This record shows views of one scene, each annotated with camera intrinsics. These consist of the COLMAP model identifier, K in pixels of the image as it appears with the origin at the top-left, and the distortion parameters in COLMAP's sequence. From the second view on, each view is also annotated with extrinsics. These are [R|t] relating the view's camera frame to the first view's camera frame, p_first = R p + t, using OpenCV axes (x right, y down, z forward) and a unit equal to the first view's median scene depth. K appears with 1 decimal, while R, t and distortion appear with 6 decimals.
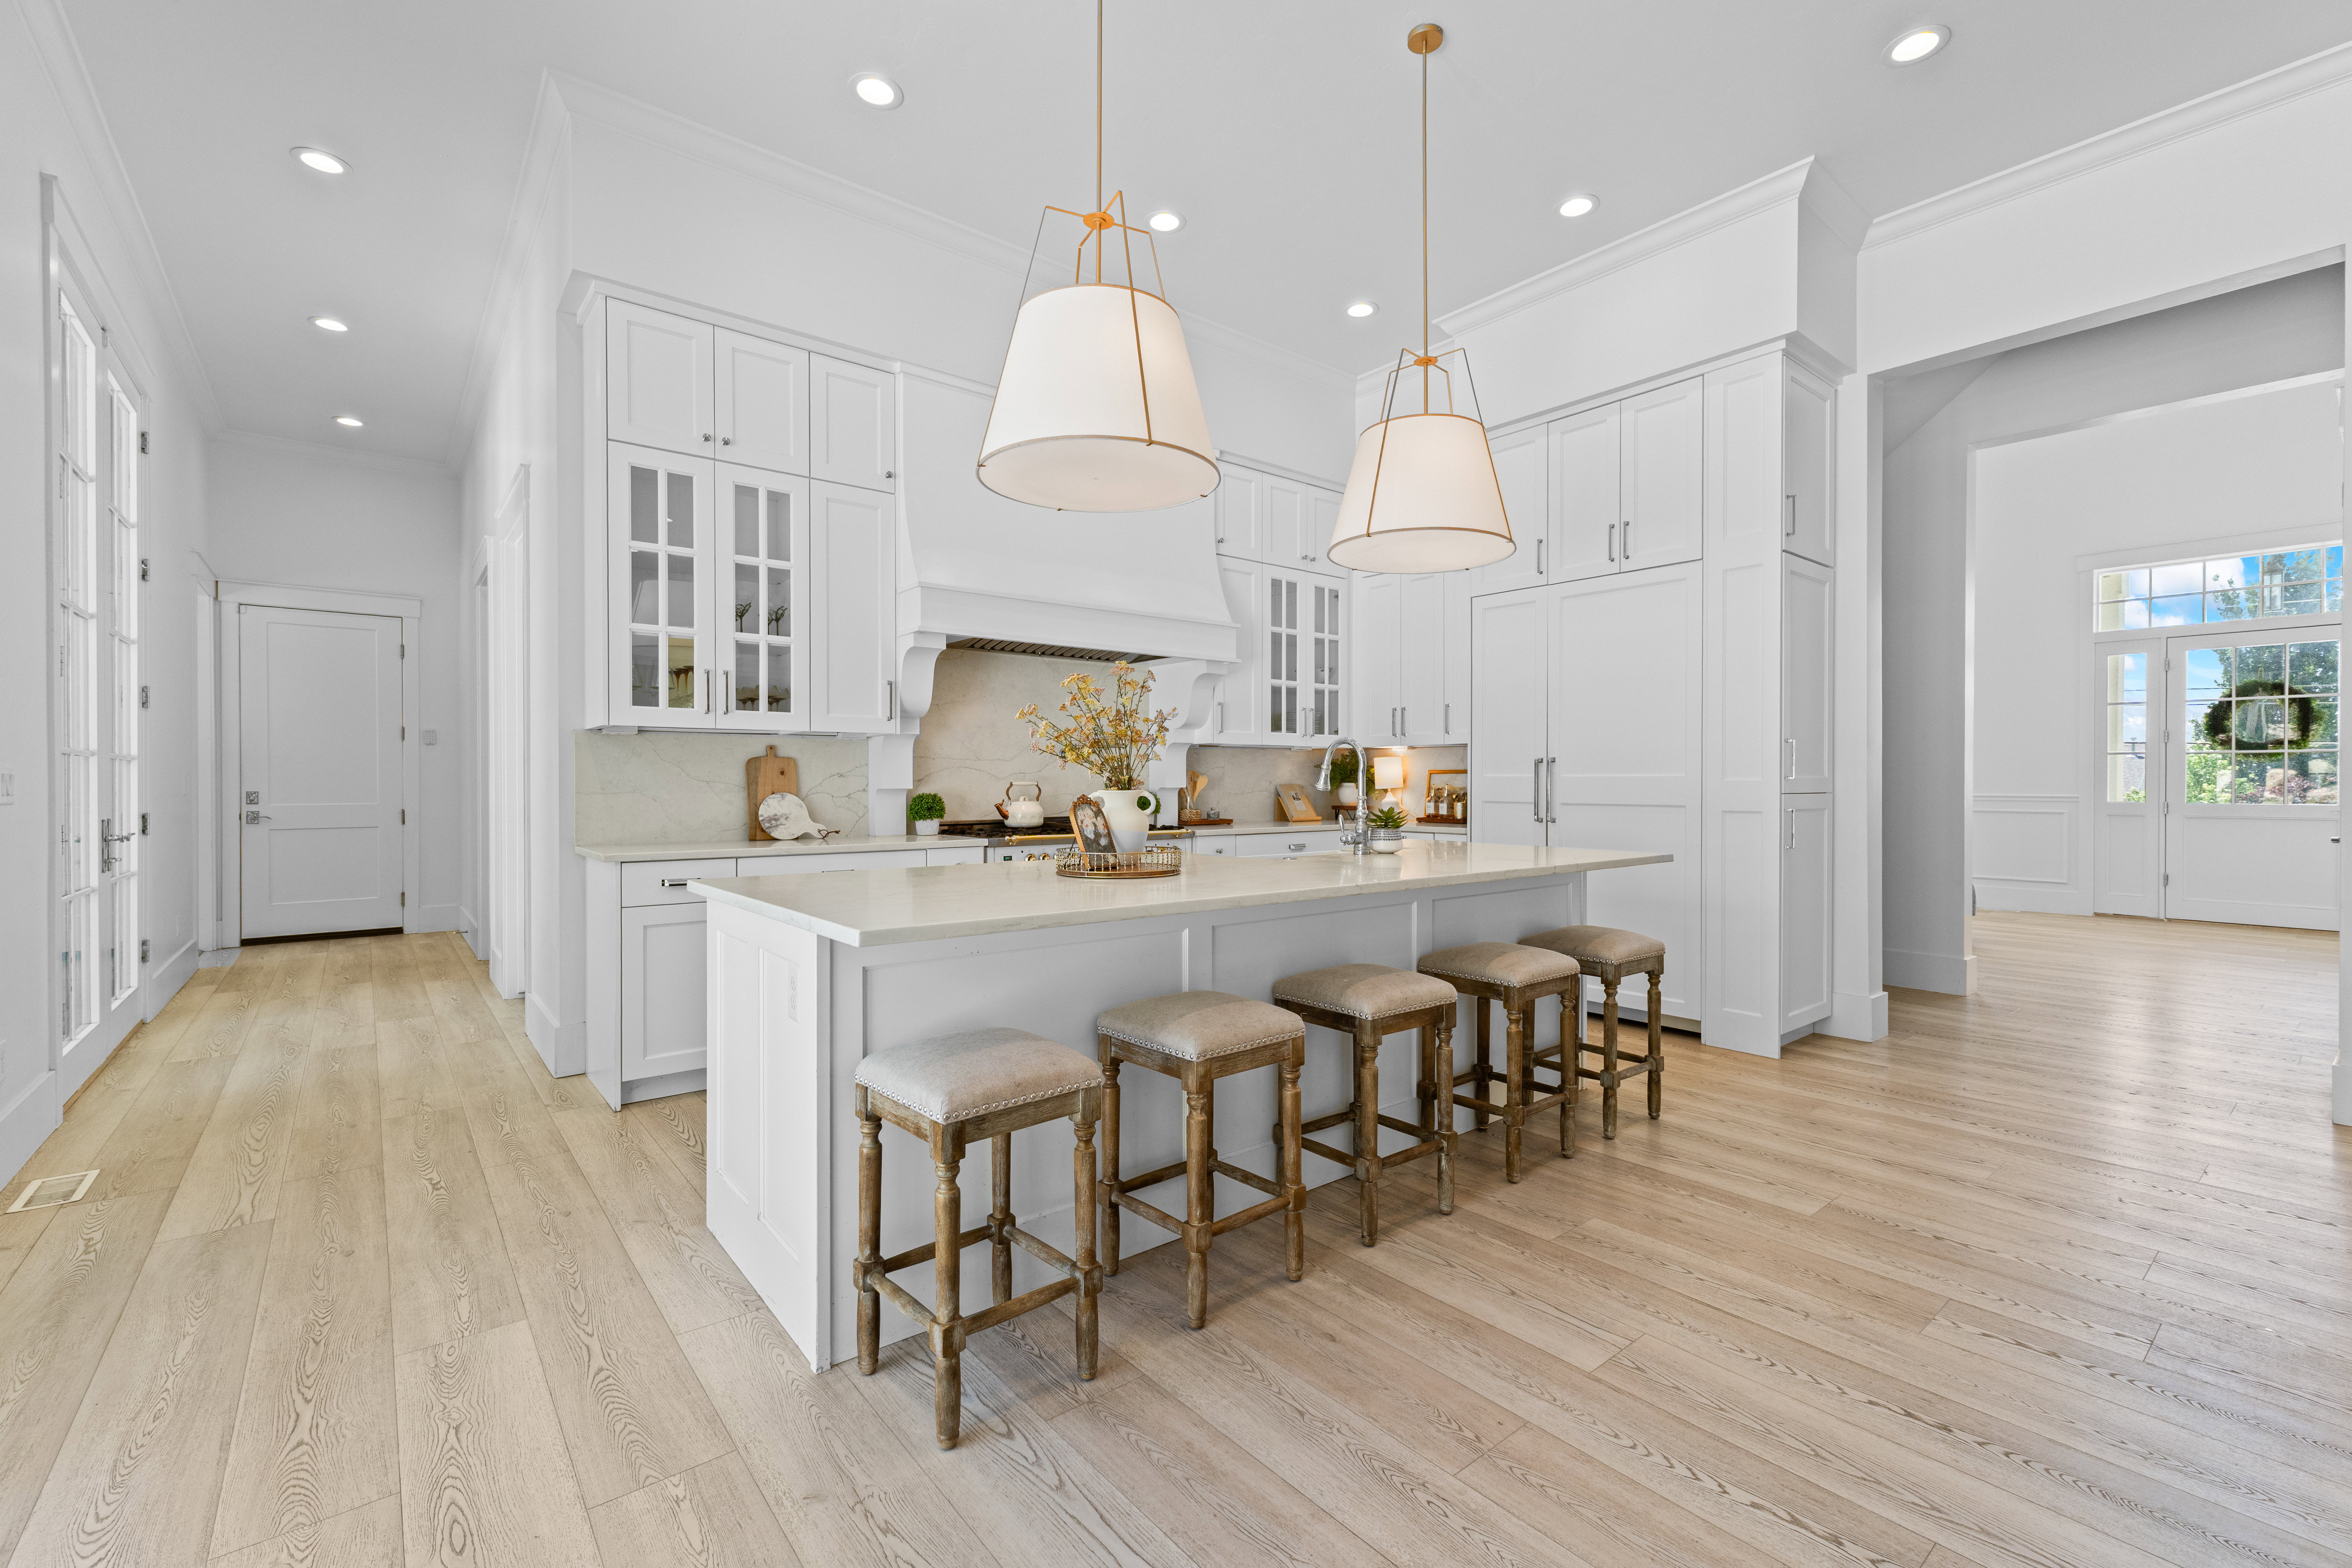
lens RADIAL K [[987.6, 0, 1157.3], [0, 987.6, 786.2], [0, 0, 1]] dist [0.002996, 0.000156]
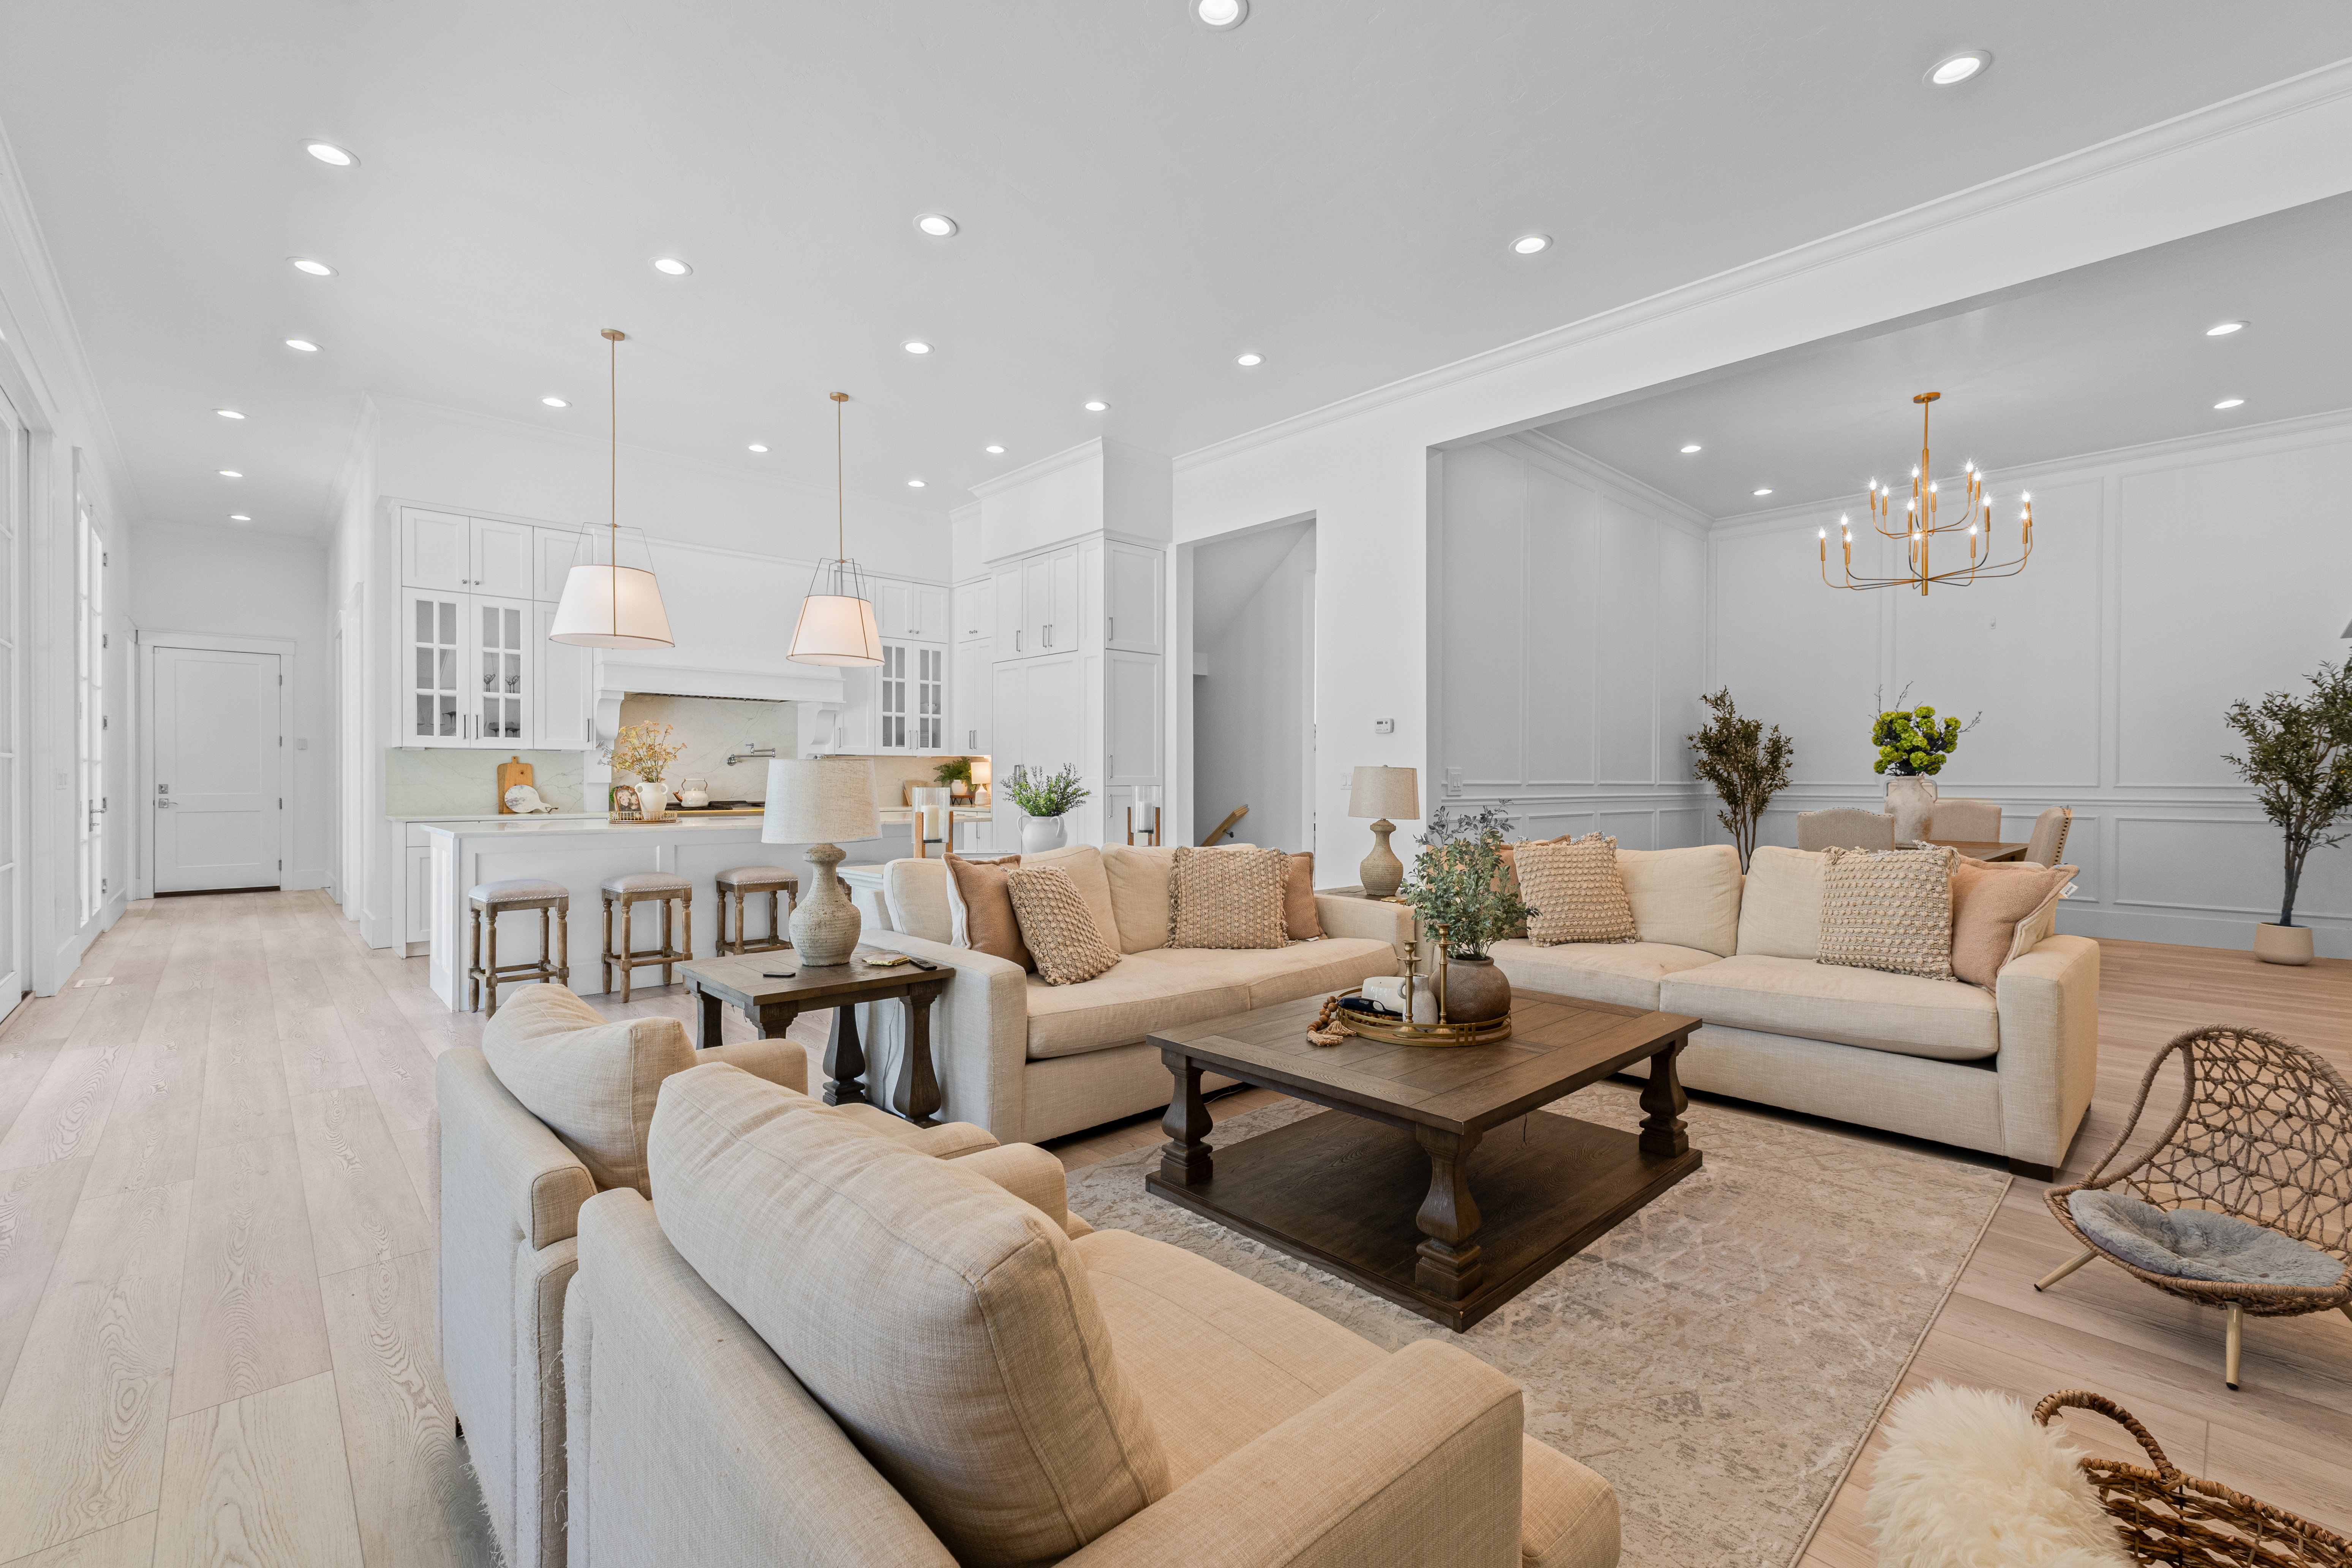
lens RADIAL K [[1001.3, 0, 1165.6], [0, 1001.3, 781.5], [0, 0, 1]] dist [0.000845, 0.000147]
pose [[0.997454, 0.002342, 0.071272, 0.574559], [-0.002251, 0.999997, -0.001362, 0.000868], [-0.071275, 0.001198, 0.997456, -0.749829]]
